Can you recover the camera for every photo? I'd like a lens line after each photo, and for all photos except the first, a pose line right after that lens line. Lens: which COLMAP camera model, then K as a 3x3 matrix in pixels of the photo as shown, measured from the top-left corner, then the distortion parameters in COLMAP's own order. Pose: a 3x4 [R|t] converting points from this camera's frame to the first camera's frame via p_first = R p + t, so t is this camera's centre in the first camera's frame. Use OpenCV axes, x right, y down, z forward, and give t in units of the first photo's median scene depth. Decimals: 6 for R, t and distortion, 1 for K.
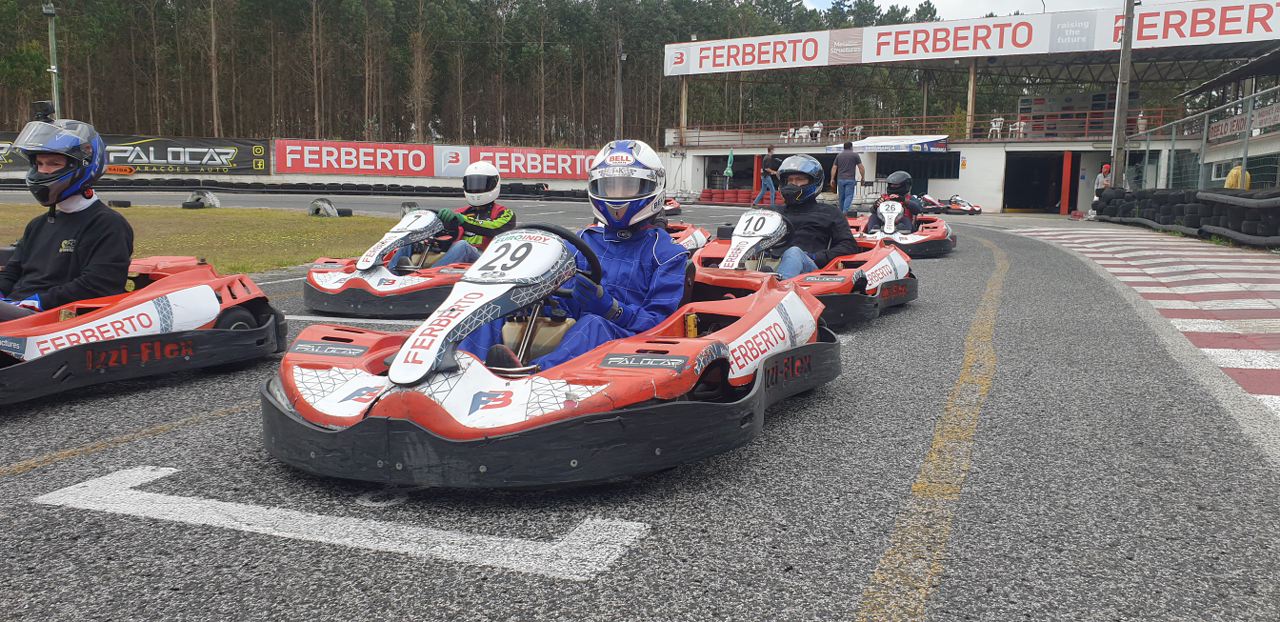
lens RADIAL K [[947.8, 0, 648.0], [0, 947.8, 298.7], [0, 0, 1]] dist [0.011356, -0.000186]
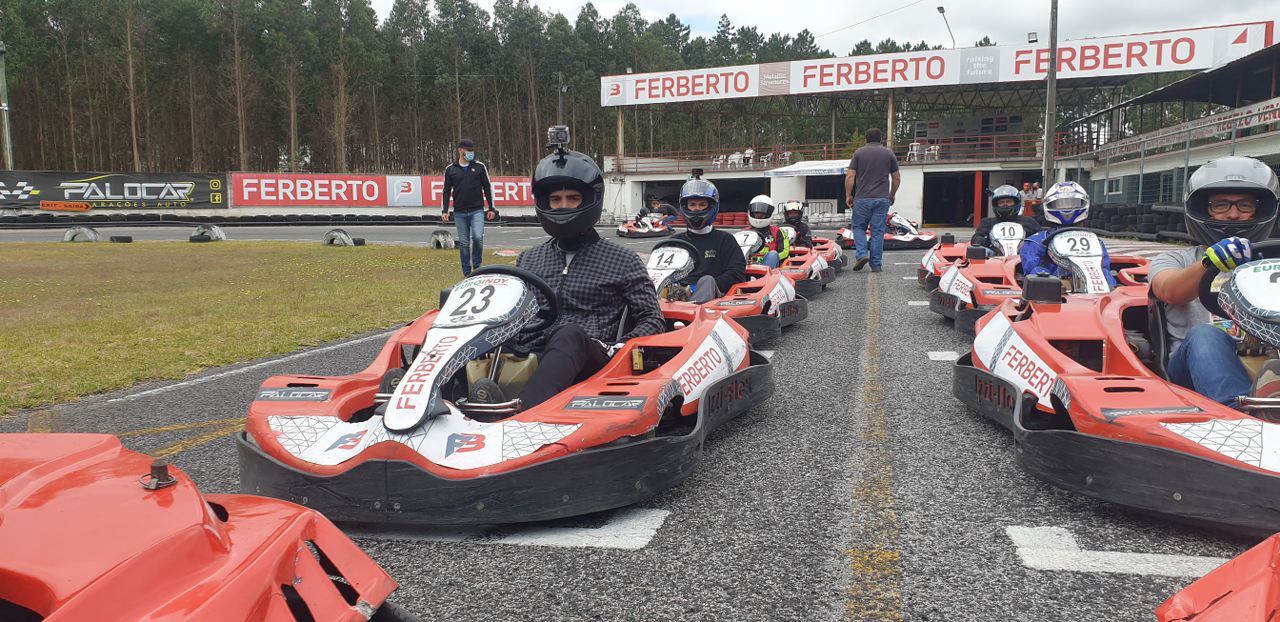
lens RADIAL K [[947.8, 0, 641.2], [0, 947.8, 309.4], [0, 0, 1]] dist [0.011356, -0.000186]
pose [[0.992152, -0.034984, 0.120047, -0.085230], [0.036604, 0.999266, -0.011316, 0.005354], [-0.119563, 0.015621, 0.992704, -0.058031]]
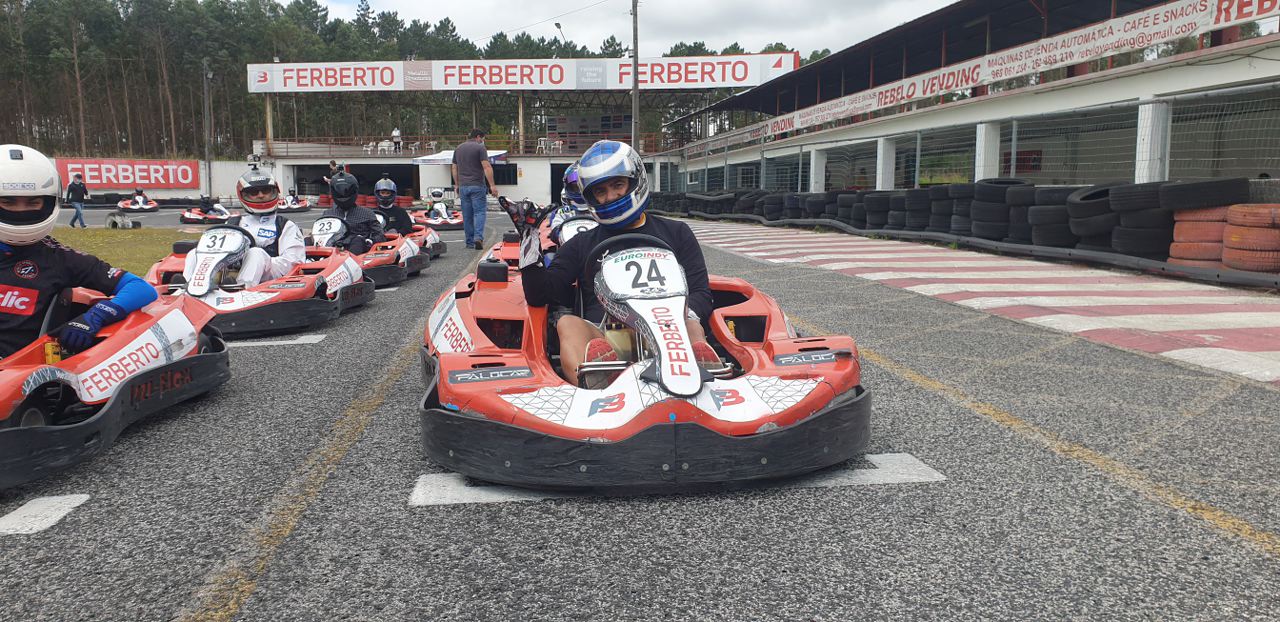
lens RADIAL K [[947.8, 0, 624.8], [0, 947.8, 322.0], [0, 0, 1]] dist [0.011356, -0.000186]
pose [[0.890872, -0.079237, 0.447291, -0.124023], [0.070339, 0.996855, 0.036497, 0.020820], [-0.448777, -0.001052, 0.893643, -0.197376]]
